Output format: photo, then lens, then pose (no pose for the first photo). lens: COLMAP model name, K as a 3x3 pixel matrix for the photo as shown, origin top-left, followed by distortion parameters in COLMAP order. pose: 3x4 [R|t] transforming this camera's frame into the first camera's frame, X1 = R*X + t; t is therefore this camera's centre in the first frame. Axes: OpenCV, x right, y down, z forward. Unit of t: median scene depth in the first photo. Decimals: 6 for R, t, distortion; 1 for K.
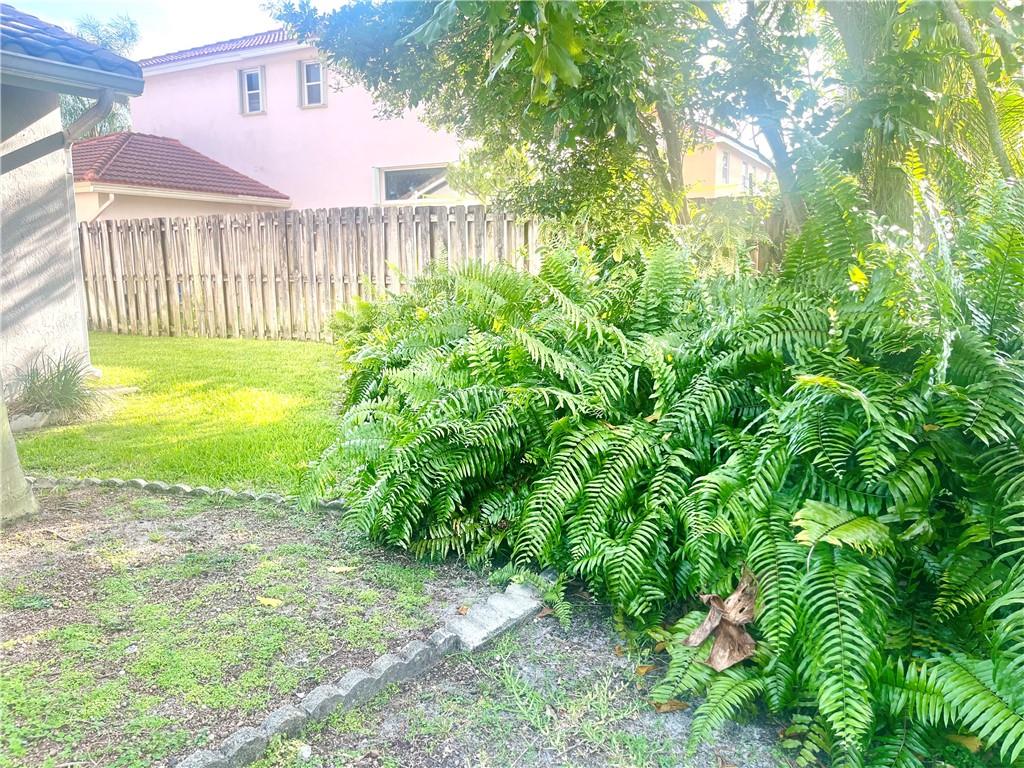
lens RADIAL K [[773.9, 0, 509.4], [0, 773.9, 388.8], [0, 0, 1]] dist [0.069846, -0.103172]
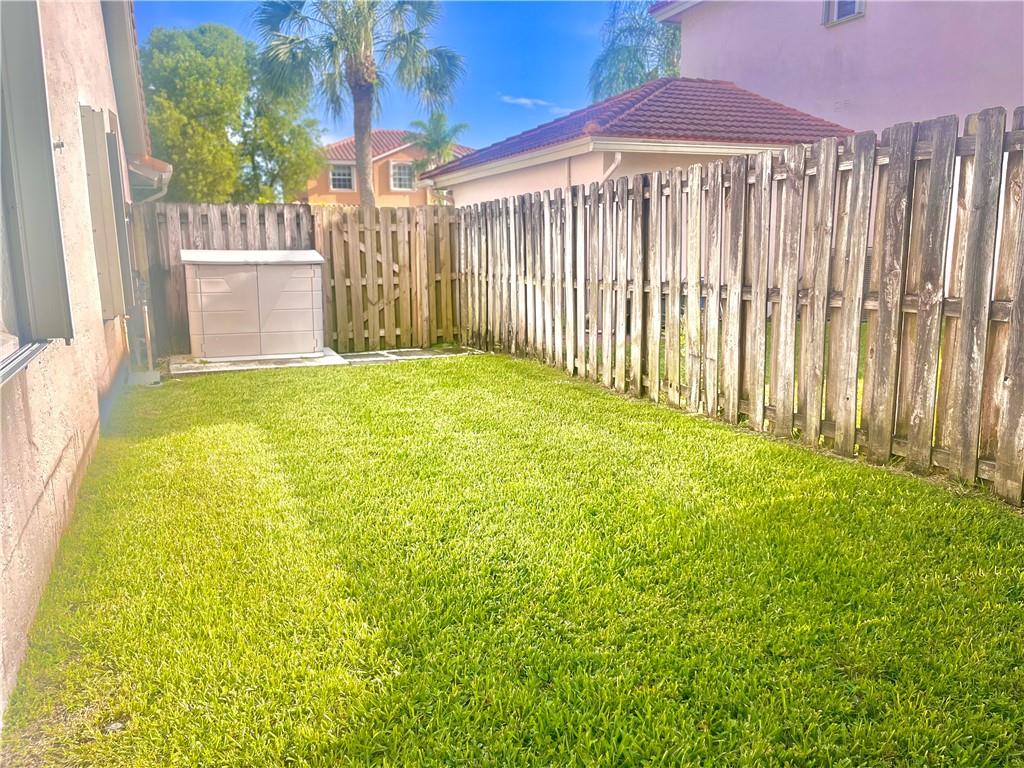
lens RADIAL K [[773.9, 0, 509.4], [0, 773.9, 388.8], [0, 0, 1]] dist [0.069846, -0.103172]
pose [[0.775800, 0.106722, -0.621888, -0.175665], [-0.089527, 0.994239, 0.058937, -0.097711], [0.624595, 0.009952, 0.780885, 0.538386]]
